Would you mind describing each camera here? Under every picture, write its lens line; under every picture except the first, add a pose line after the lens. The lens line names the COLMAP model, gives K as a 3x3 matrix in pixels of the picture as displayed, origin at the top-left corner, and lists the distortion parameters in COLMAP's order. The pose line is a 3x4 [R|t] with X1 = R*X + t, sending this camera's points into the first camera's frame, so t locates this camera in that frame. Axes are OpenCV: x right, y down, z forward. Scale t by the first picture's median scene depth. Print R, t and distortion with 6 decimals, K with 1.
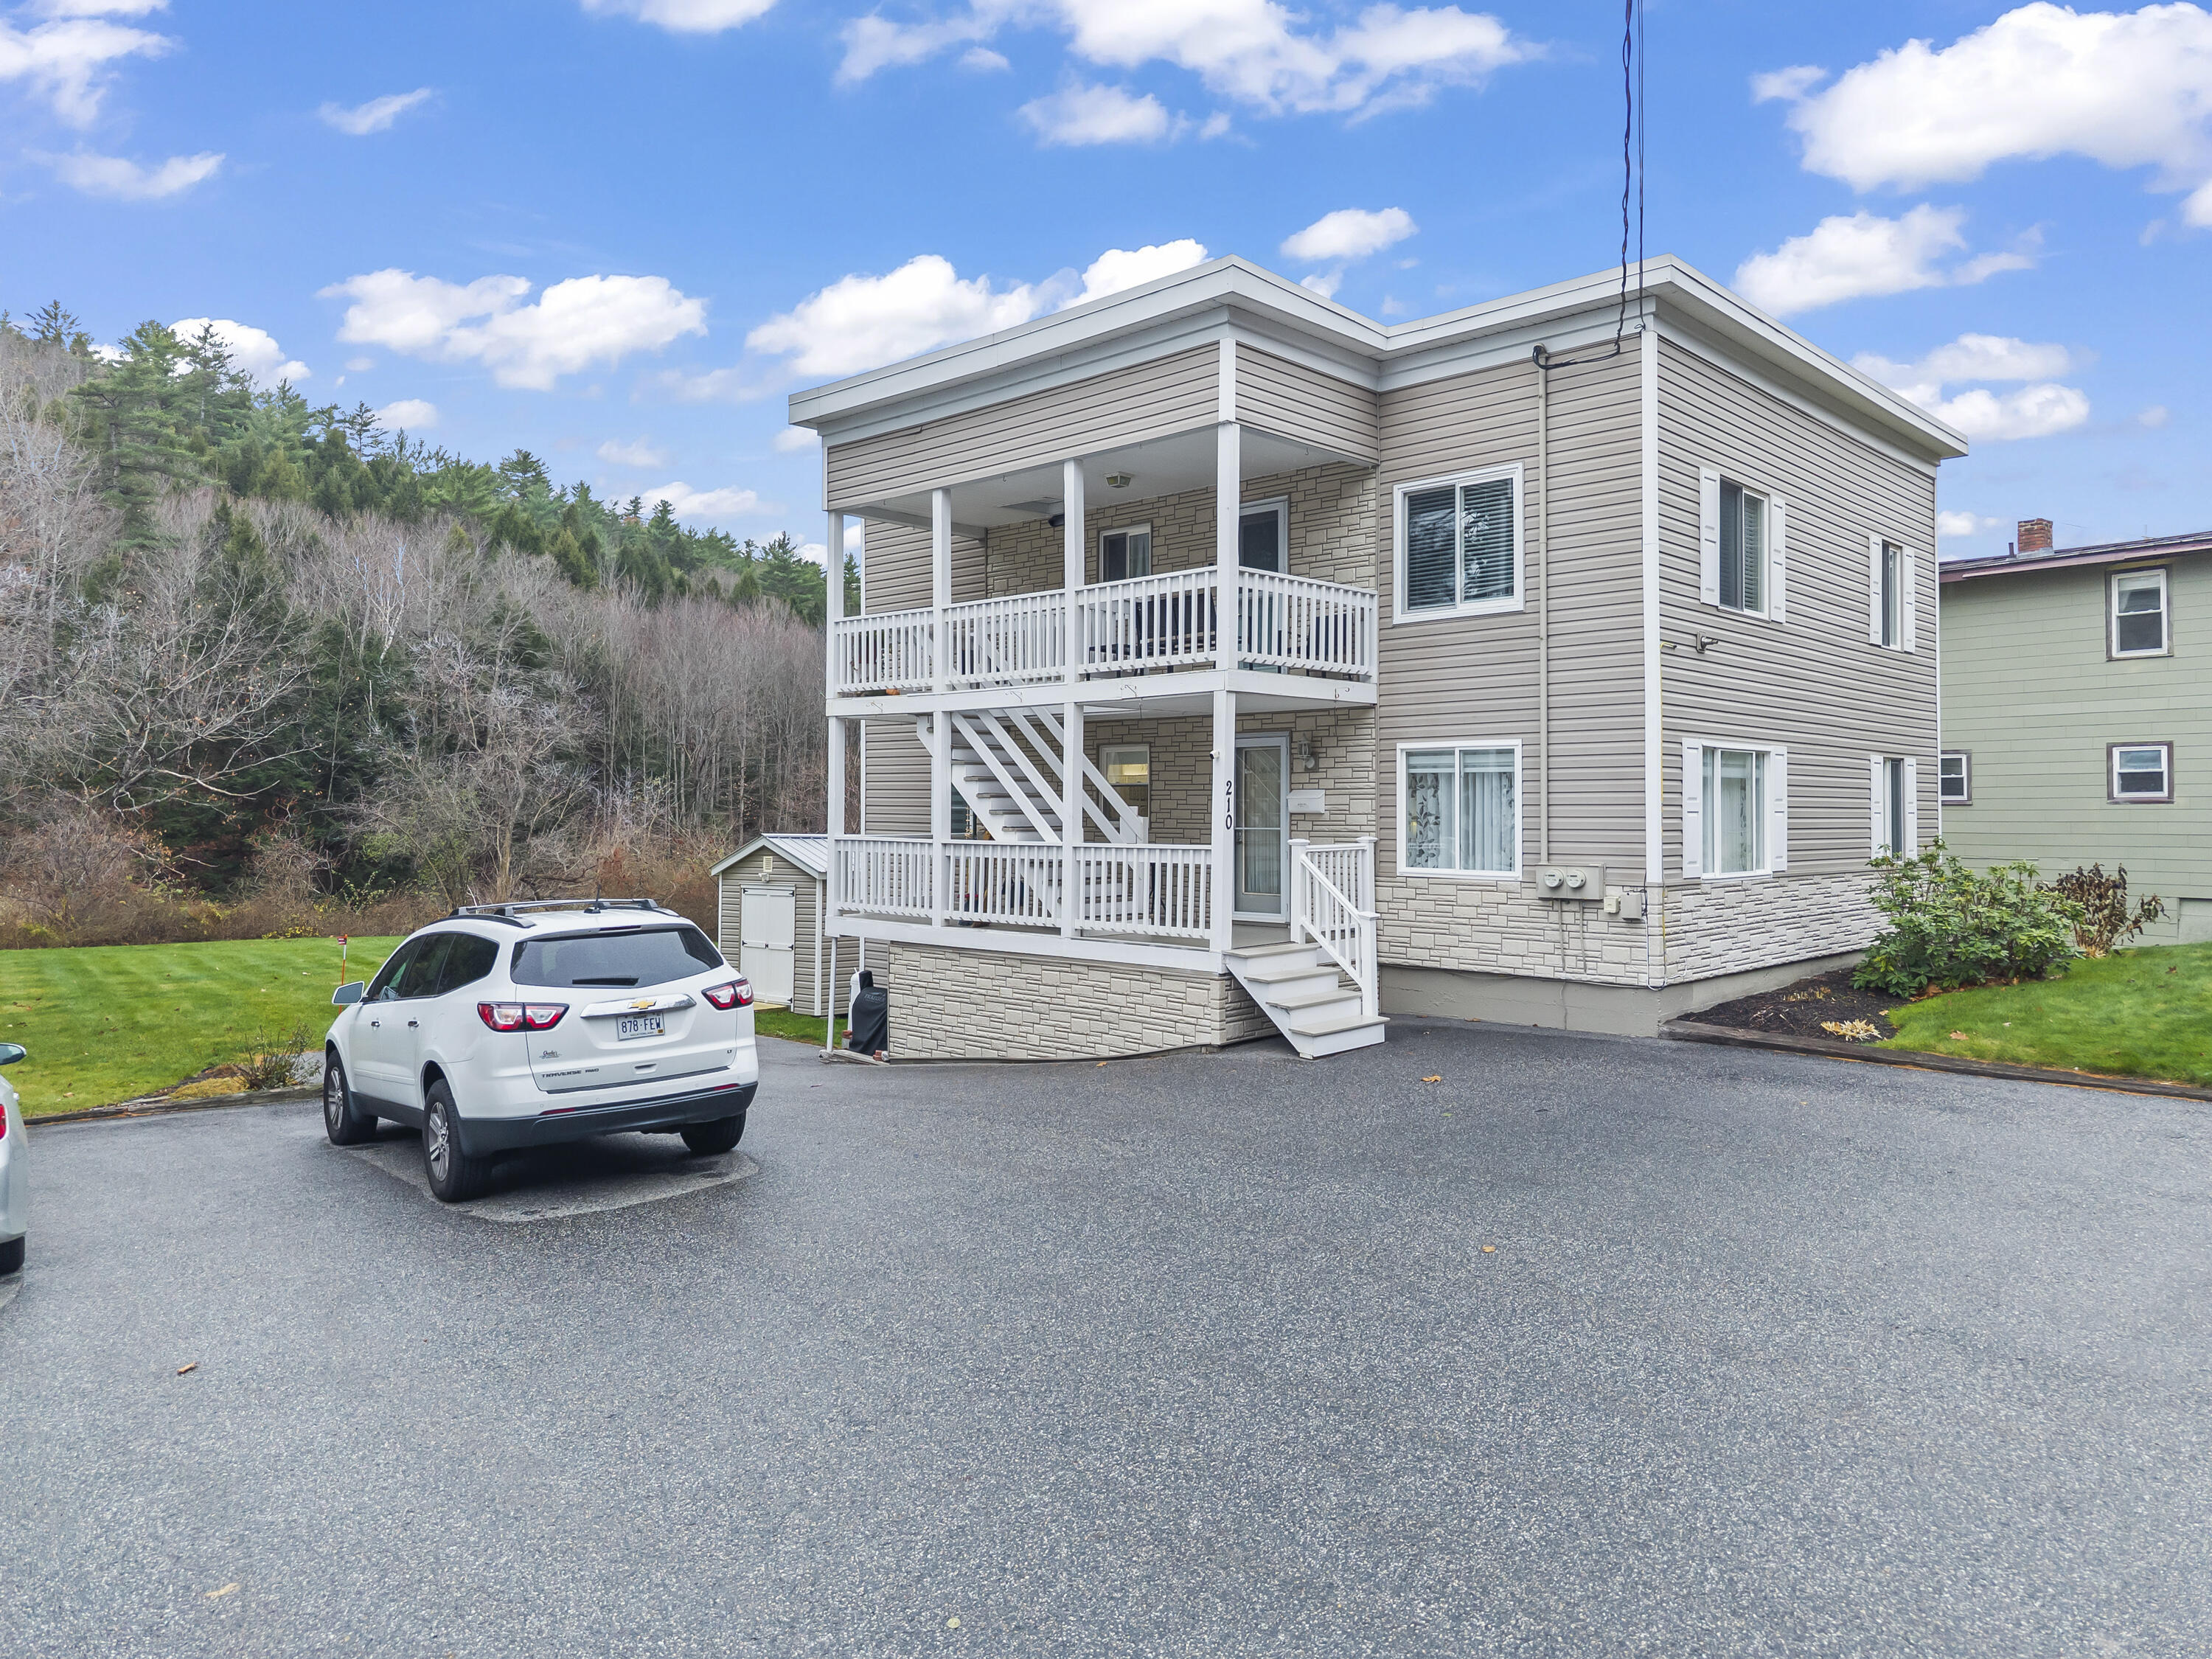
lens RADIAL K [[1498.4, 0, 1129.6], [0, 1498.4, 753.2], [0, 0, 1]] dist [0.034587, -0.038688]
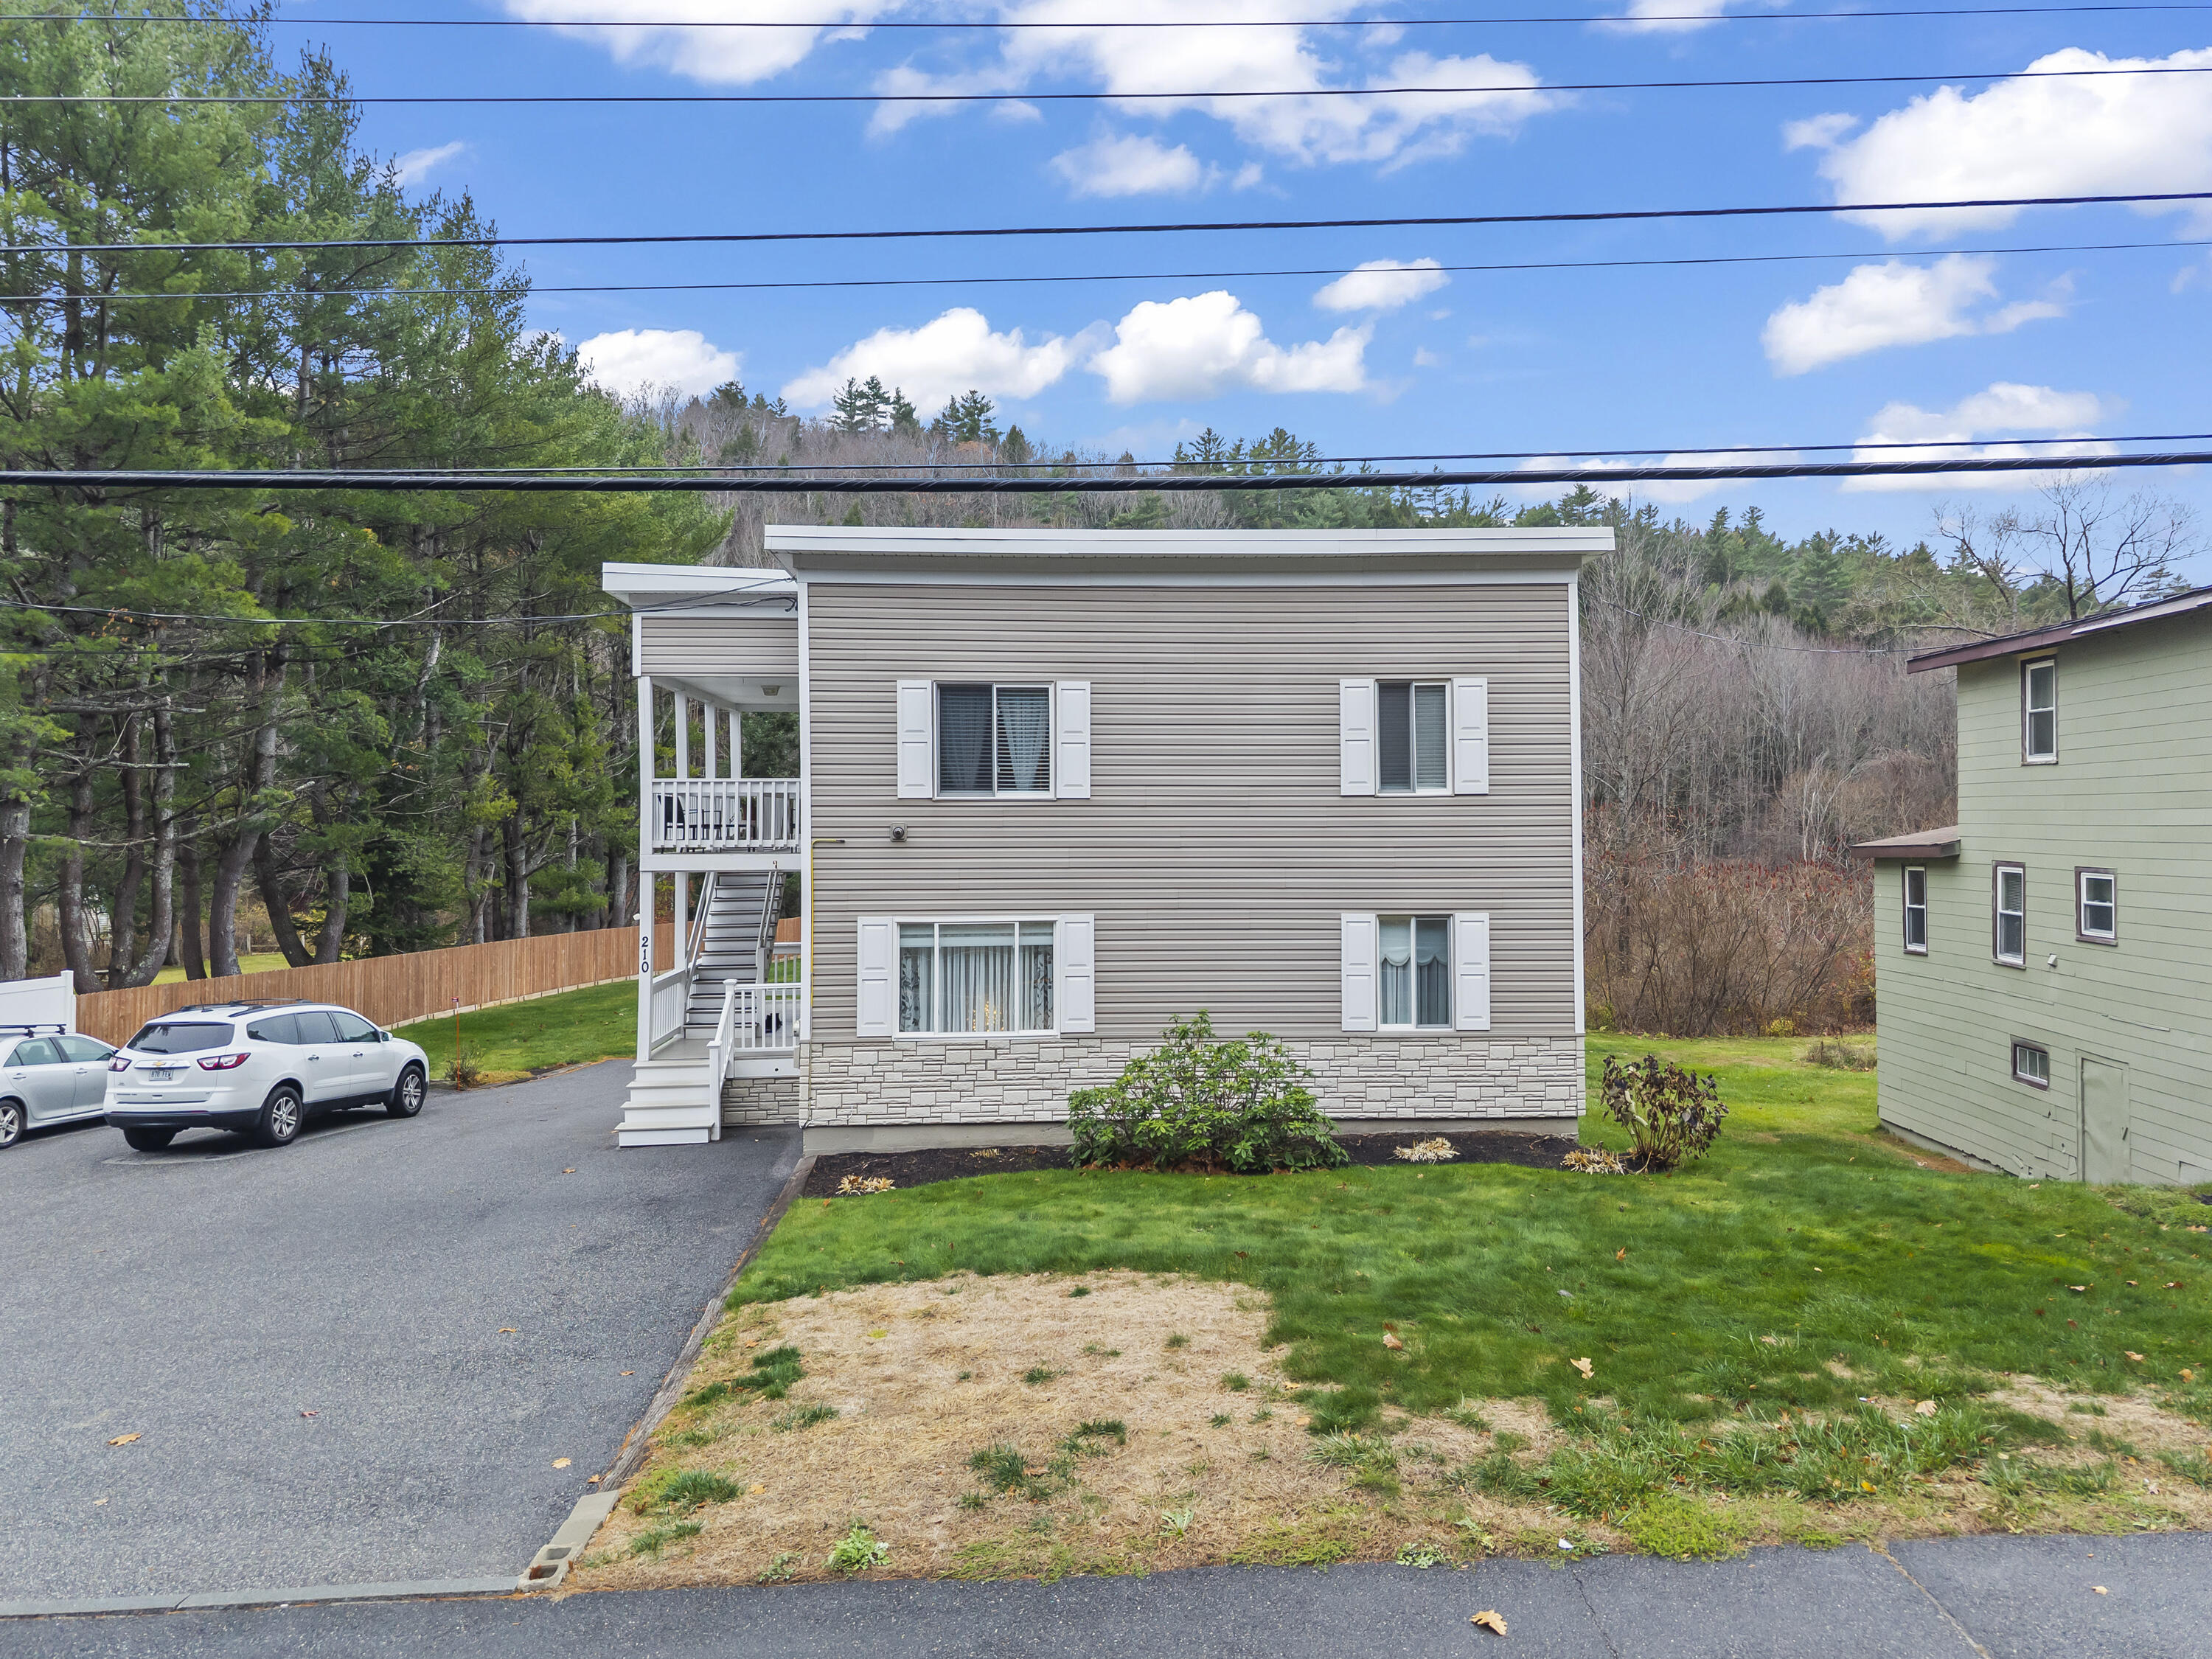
lens RADIAL K [[1498.4, 0, 1107.6], [0, 1498.4, 767.7], [0, 0, 1]] dist [0.034587, -0.038688]
pose [[0.731519, -0.028498, -0.681226, 1.174957], [0.030755, 0.999488, -0.008786, -0.099287], [0.681127, -0.014524, 0.732021, 0.244265]]
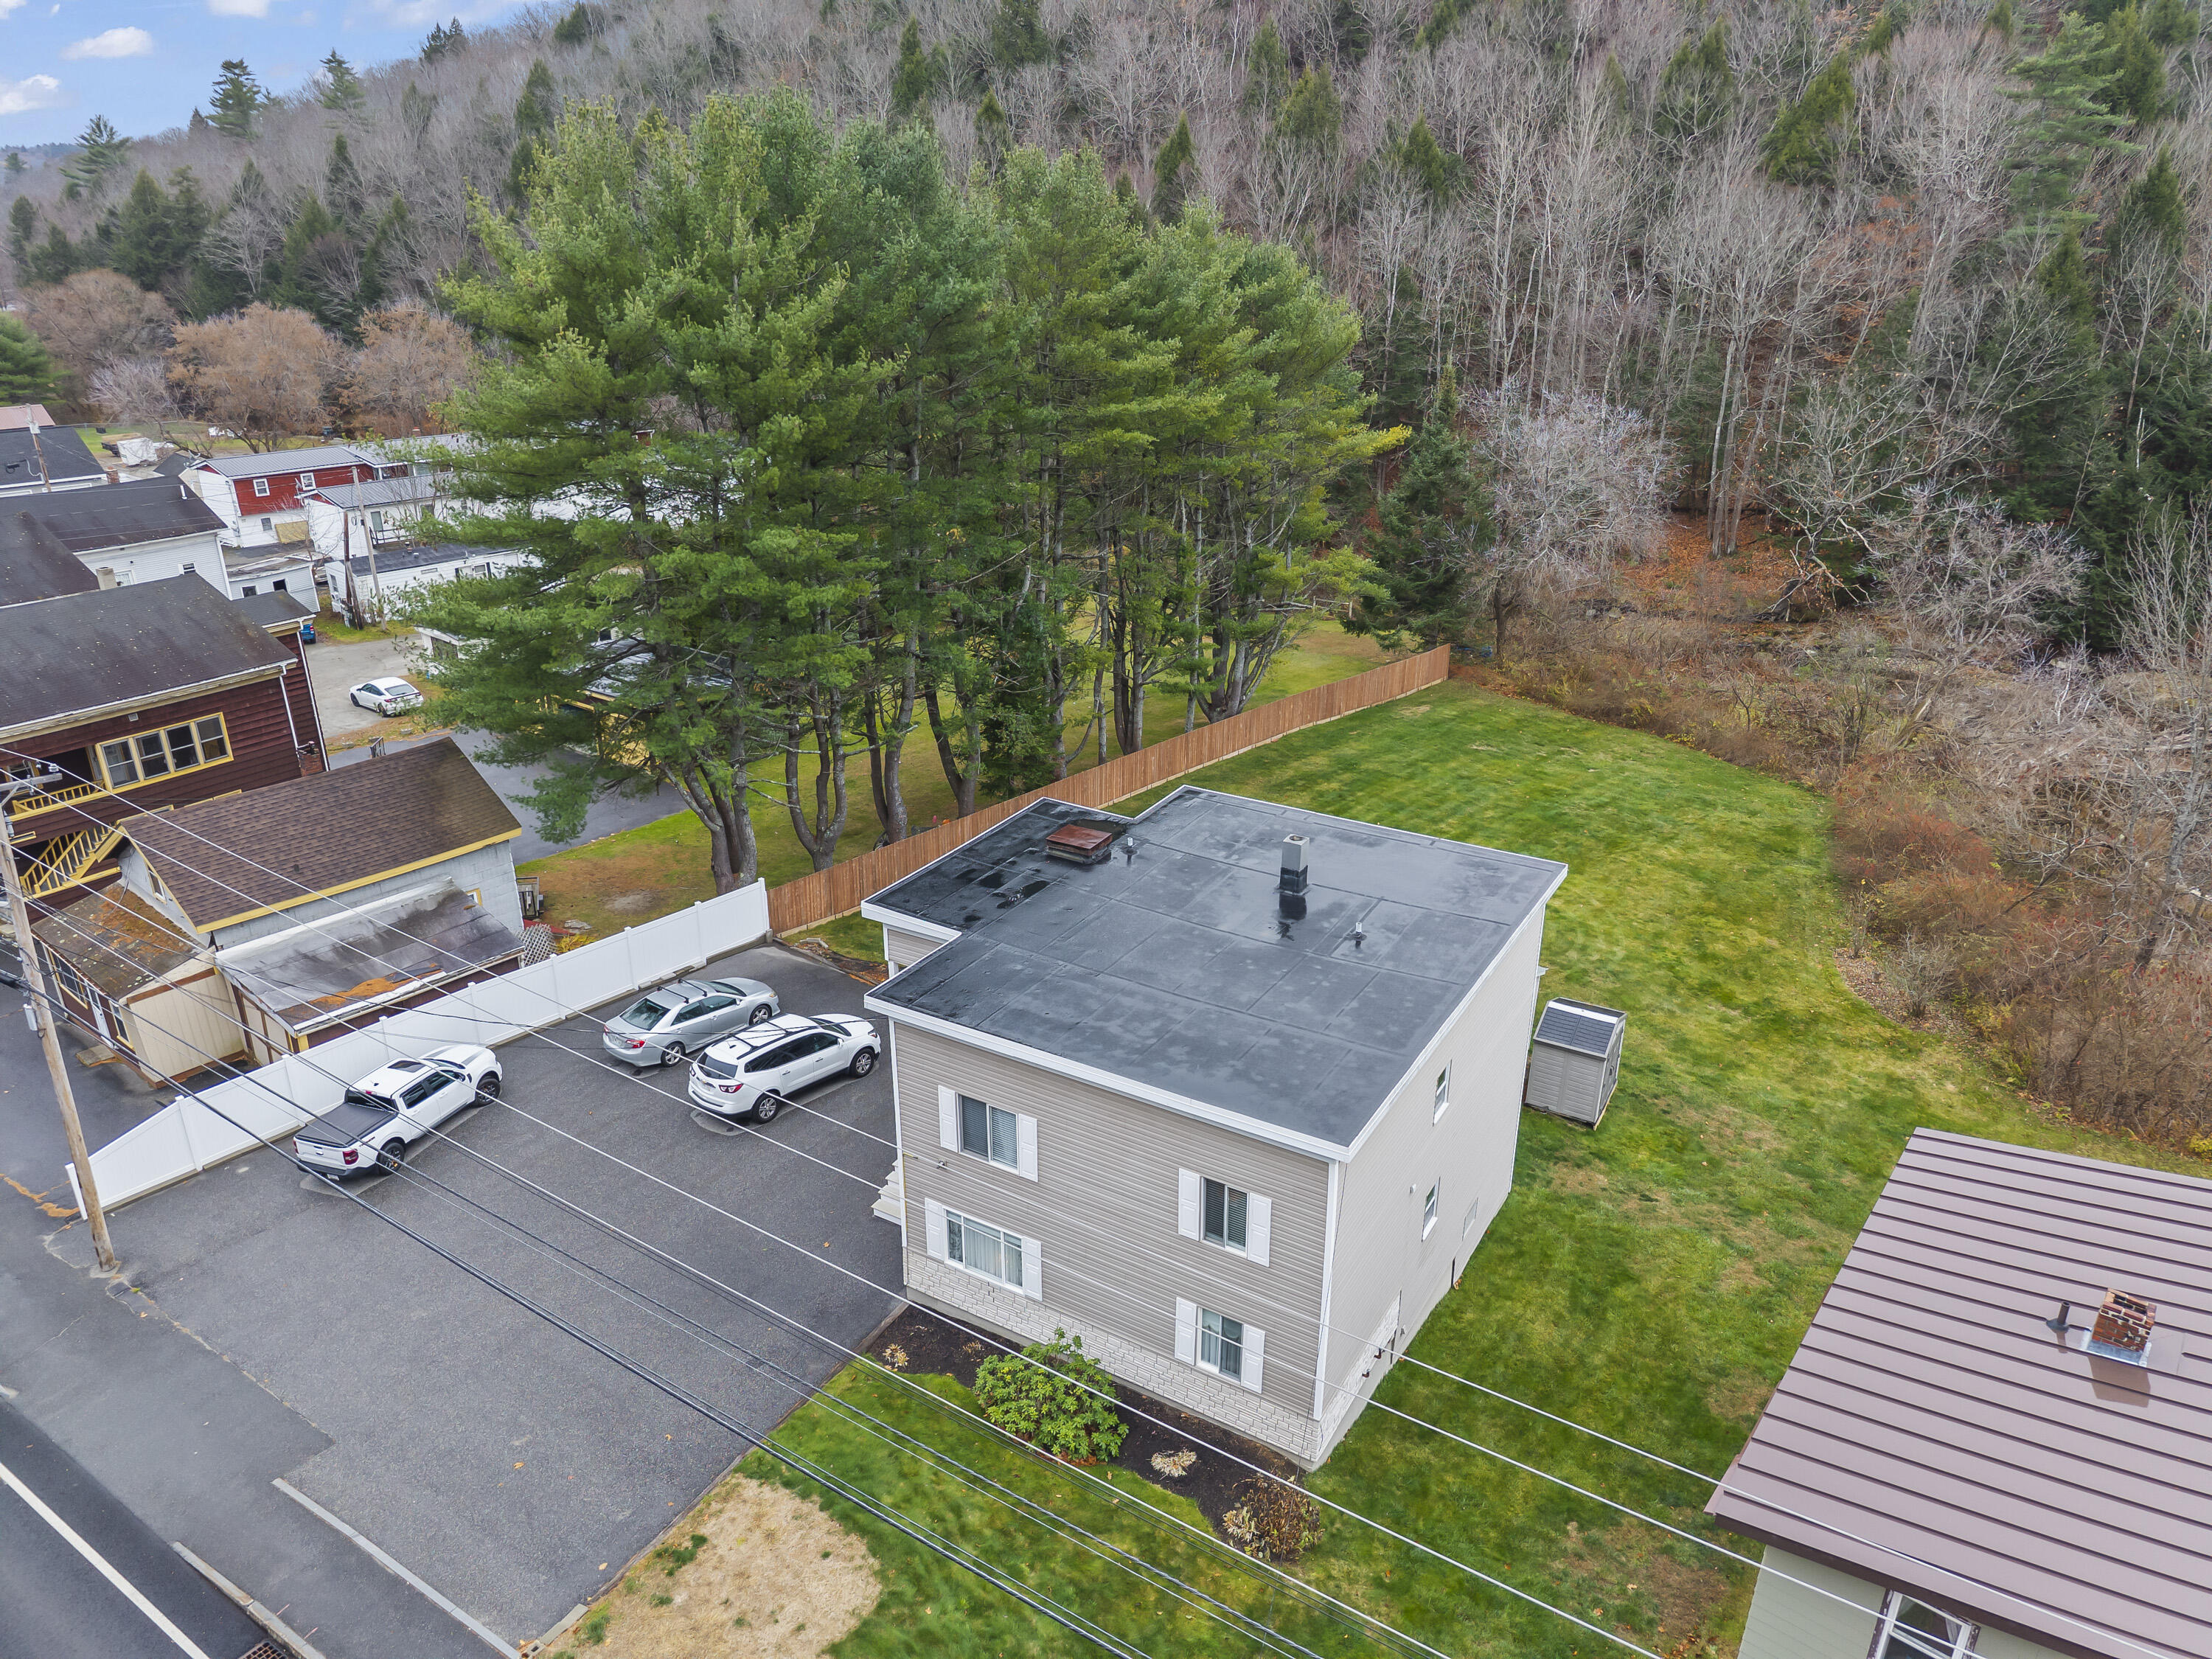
lens RADIAL K [[1498.4, 0, 1105.2], [0, 1498.4, 812.3], [0, 0, 1]] dist [0.034587, -0.038688]
pose [[0.217734, 0.367825, -0.904045, 1.849383], [0.033745, 0.922877, 0.383614, -1.133079], [0.975425, -0.114033, 0.188529, 0.816163]]
